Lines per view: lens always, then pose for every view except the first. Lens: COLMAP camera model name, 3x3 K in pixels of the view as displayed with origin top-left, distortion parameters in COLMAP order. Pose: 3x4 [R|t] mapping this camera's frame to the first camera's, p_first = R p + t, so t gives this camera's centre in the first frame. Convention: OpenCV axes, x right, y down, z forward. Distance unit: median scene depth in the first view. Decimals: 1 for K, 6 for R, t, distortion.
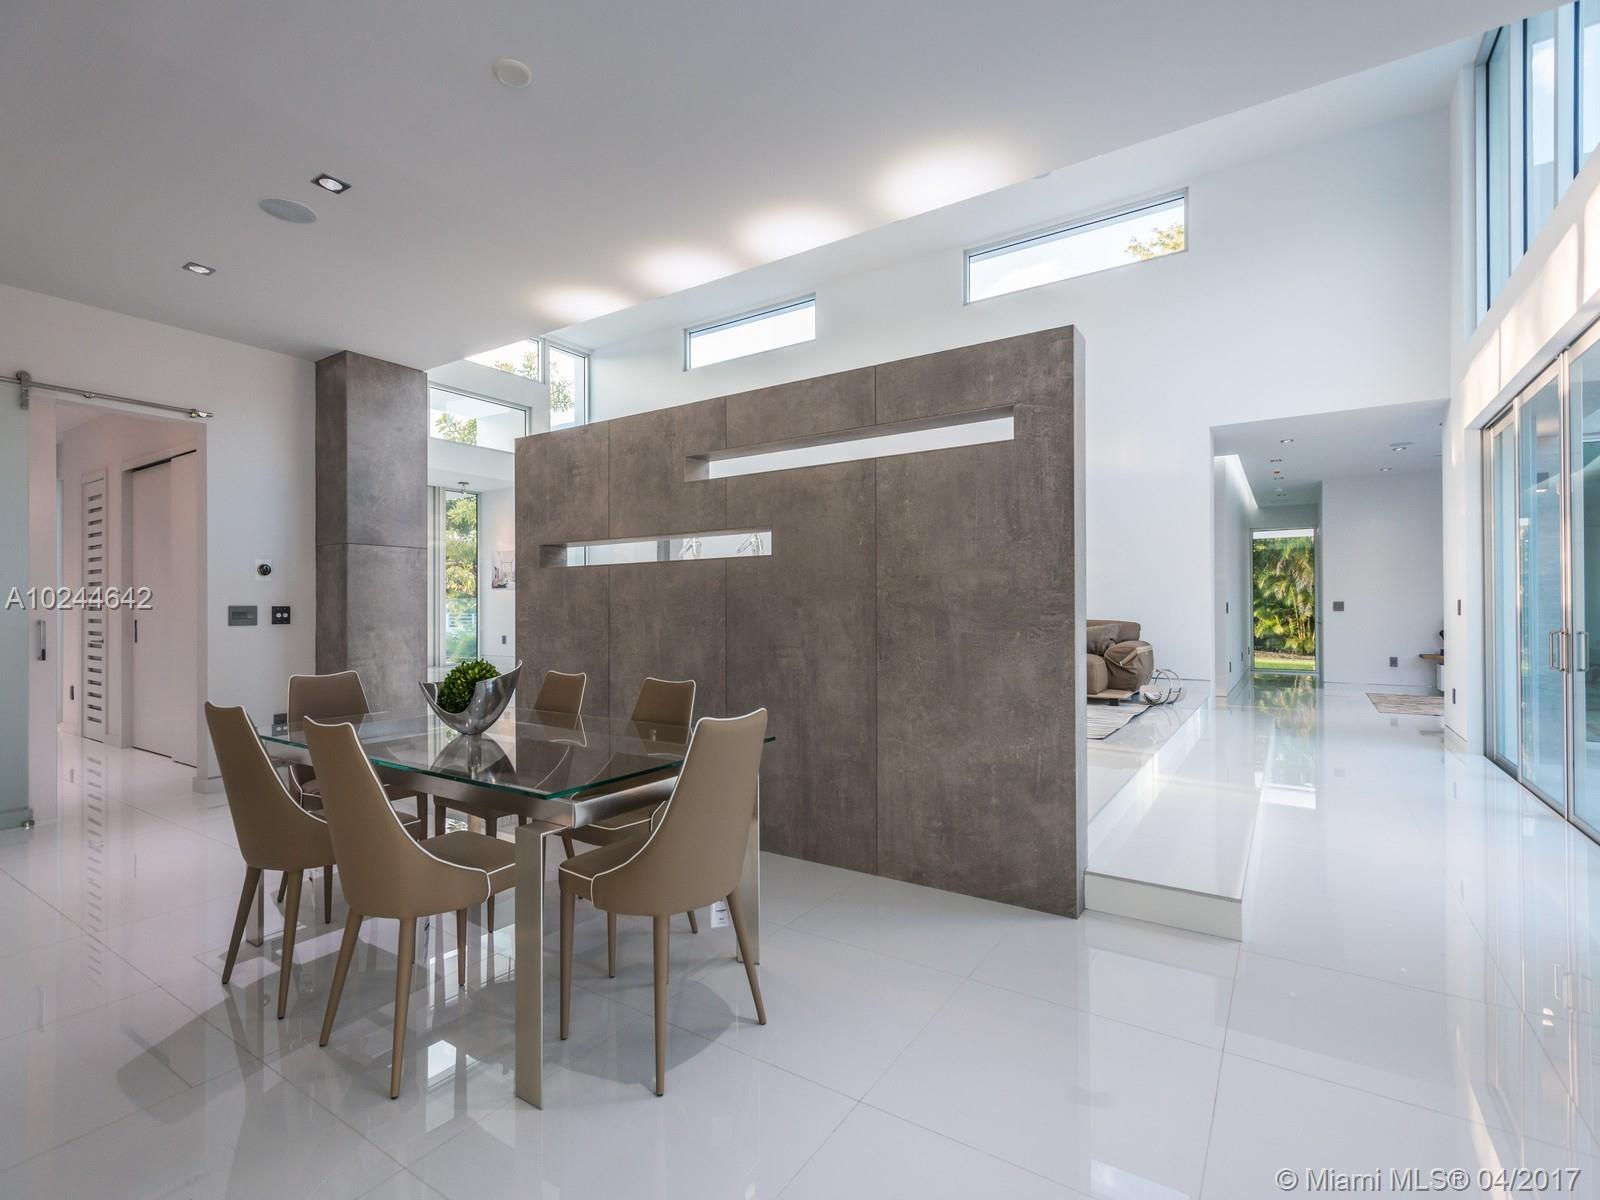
lens RADIAL K [[745.1, 0, 803.4], [0, 745.1, 602.9], [0, 0, 1]] dist [0.016216, -0.000145]
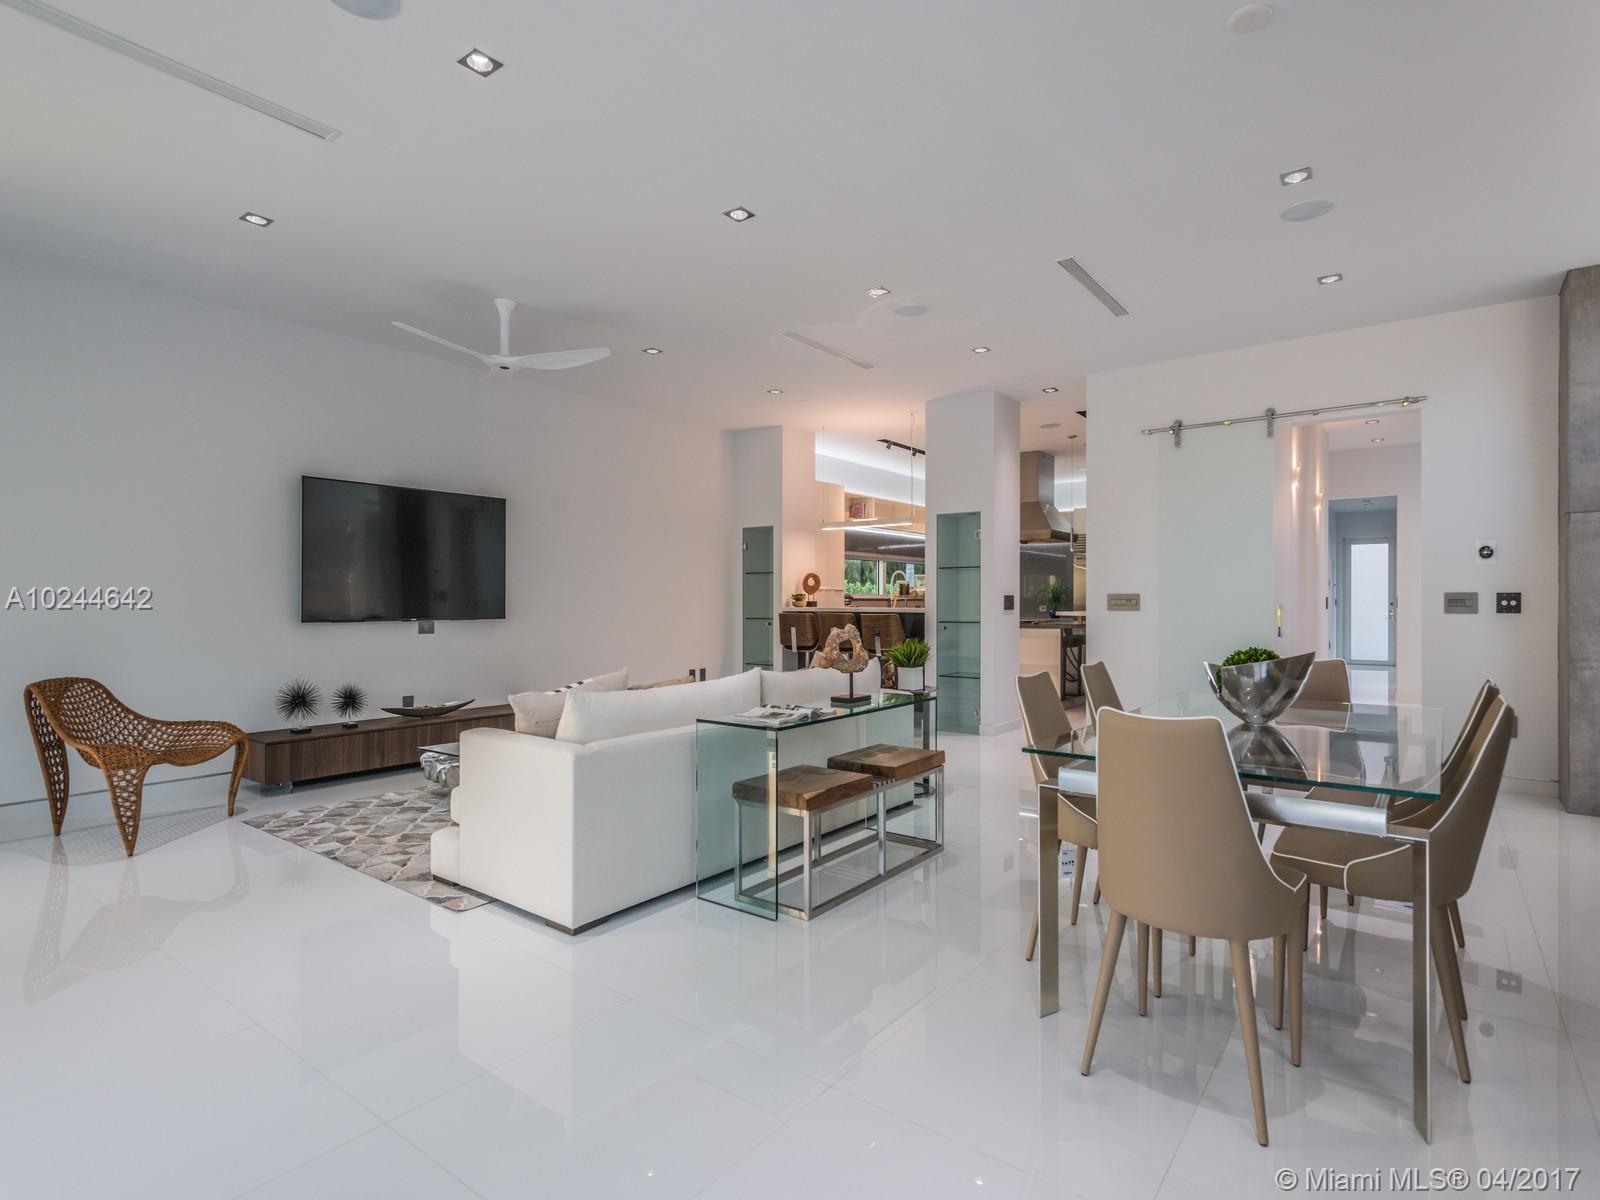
lens RADIAL K [[855.6, 0, 798.7], [0, 855.6, 603.6], [0, 0, 1]] dist [0.017363, -0.000456]
pose [[-0.086061, 0.007013, -0.996265, 0.375995], [0.003039, 0.999972, 0.006776, 0.007893], [0.996285, -0.002444, -0.086080, 0.265509]]
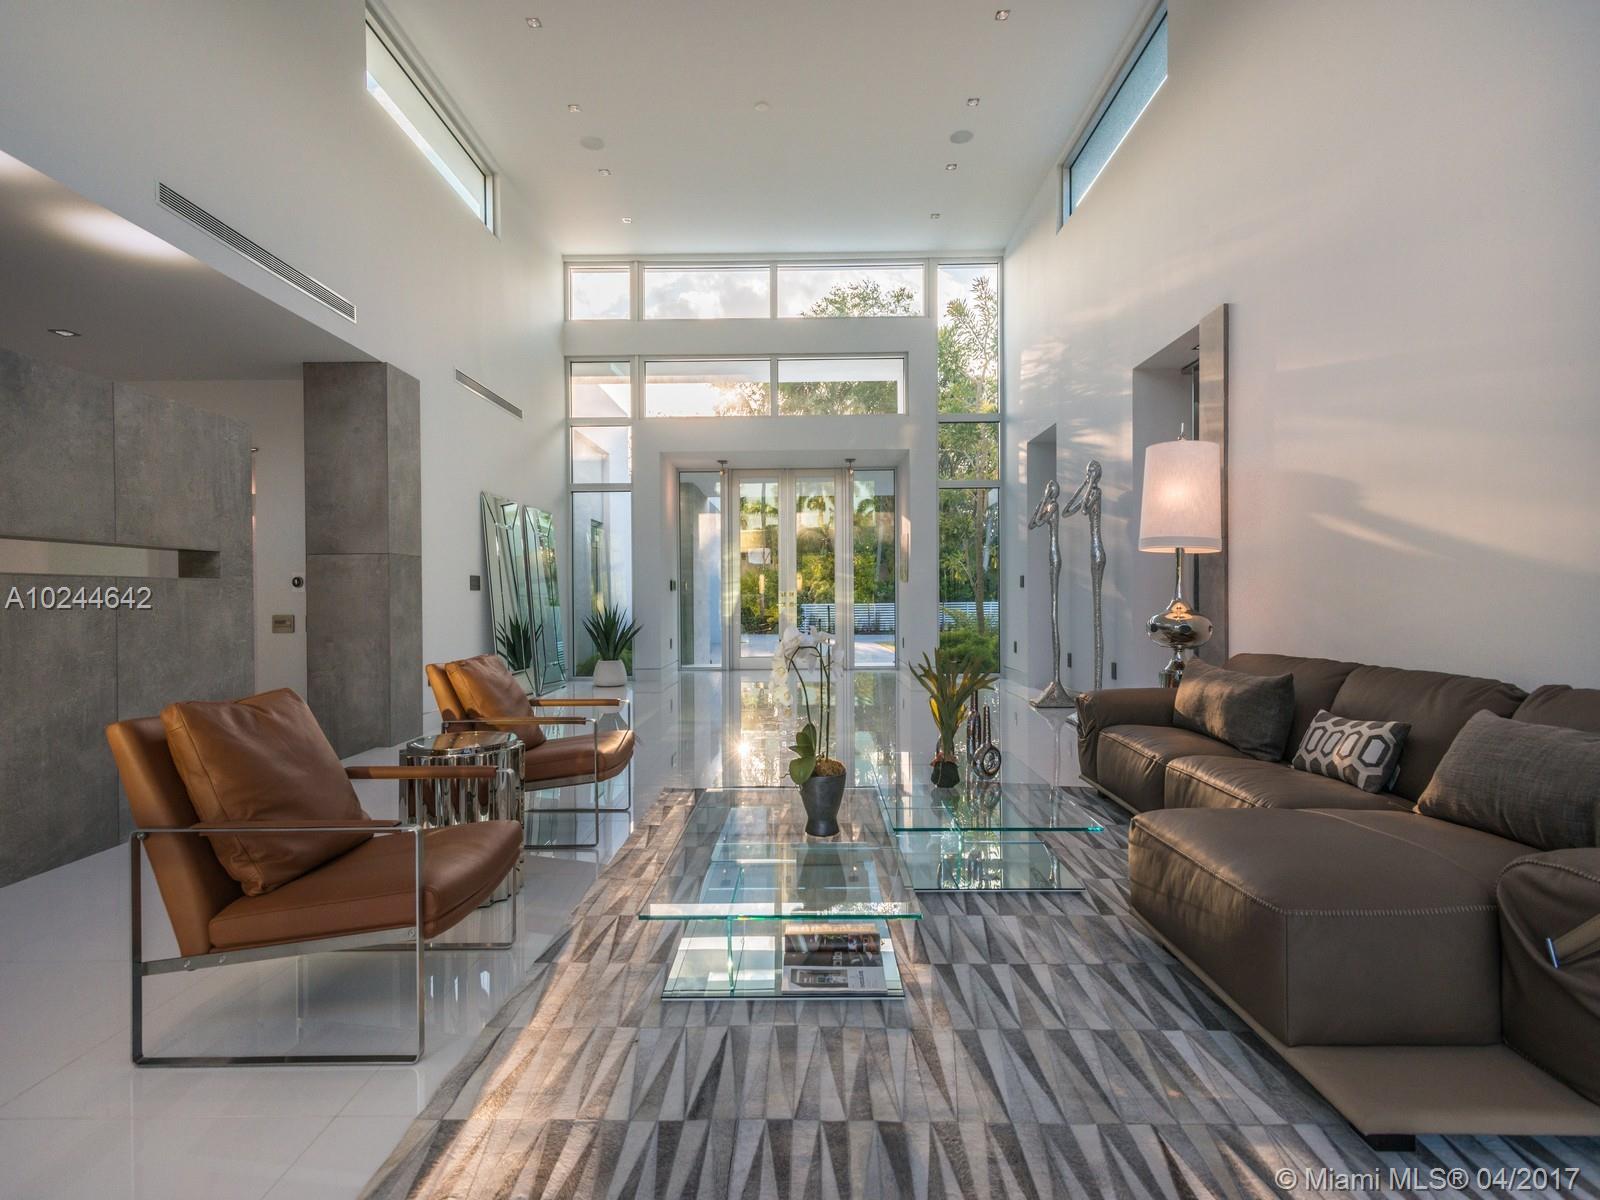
lens RADIAL K [[855.6, 0, 798.7], [0, 855.6, 603.6], [0, 0, 1]] dist [0.017363, -0.000456]
pose [[0.544479, 0.006111, -0.838752, 0.714092], [0.009486, 0.999865, 0.013443, -0.022056], [0.838721, -0.015276, 0.544347, 0.911668]]
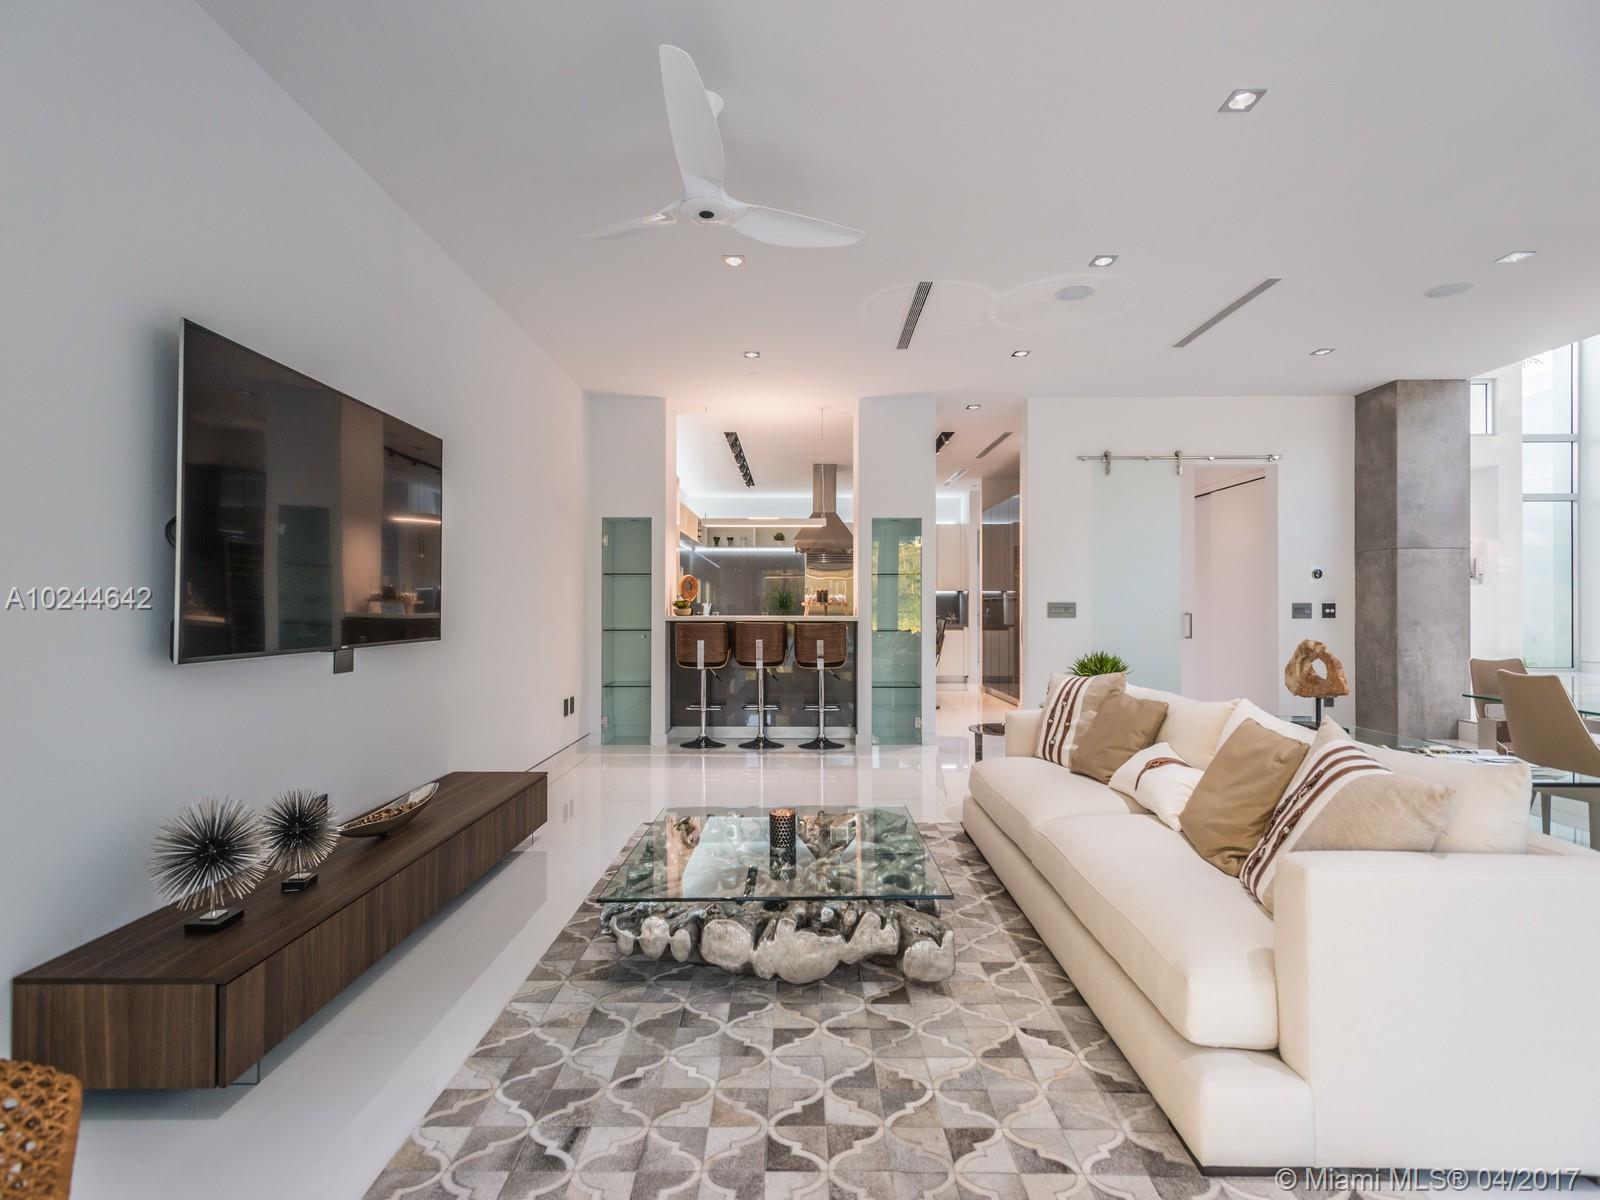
lens RADIAL K [[762.8, 0, 797.8], [0, 762.8, 602.4], [0, 0, 1]] dist [0.019098, -0.000195]
pose [[0.551251, -0.000161, -0.834339, -0.128047], [-0.000729, 1.000000, -0.000674, 0.004461], [0.834339, 0.000980, 0.551251, -0.407542]]
